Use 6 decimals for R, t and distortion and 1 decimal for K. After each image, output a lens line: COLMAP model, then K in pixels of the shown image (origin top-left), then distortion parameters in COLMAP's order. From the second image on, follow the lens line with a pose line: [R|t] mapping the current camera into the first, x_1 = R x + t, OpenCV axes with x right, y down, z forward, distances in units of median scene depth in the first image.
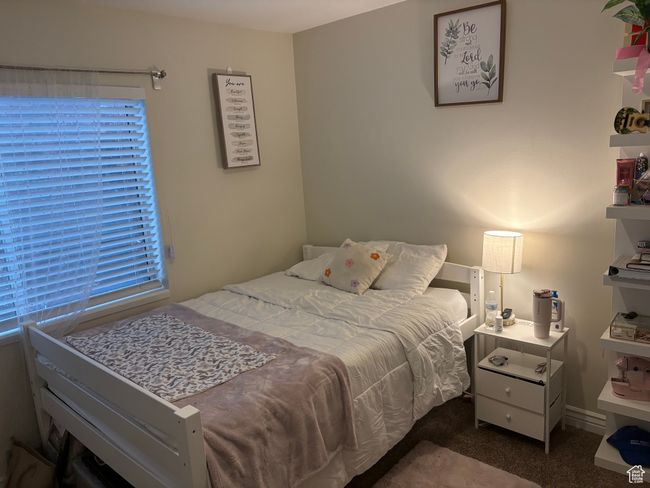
lens RADIAL K [[492.1, 0, 324.7], [0, 492.1, 244.9], [0, 0, 1]] dist [0.039855, -0.030181]
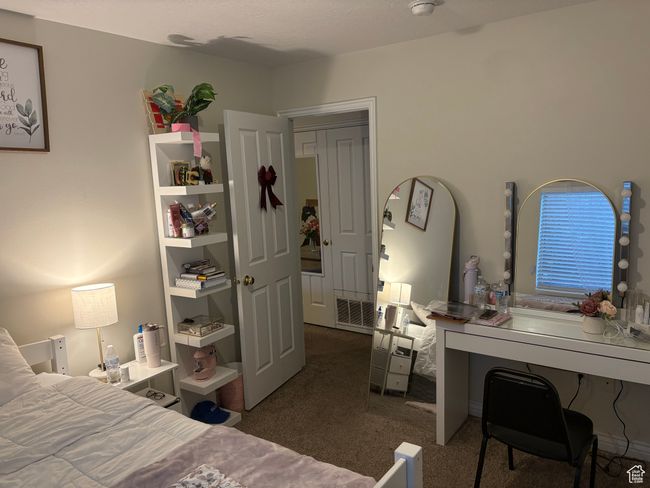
lens RADIAL K [[492.1, 0, 324.8], [0, 492.1, 243.2], [0, 0, 1]] dist [0.039855, -0.030181]
pose [[-0.102175, -0.081251, 0.991443, -0.630849], [0.246580, 0.963486, 0.104371, -0.093364], [-0.963721, 0.255134, -0.078409, 0.618852]]
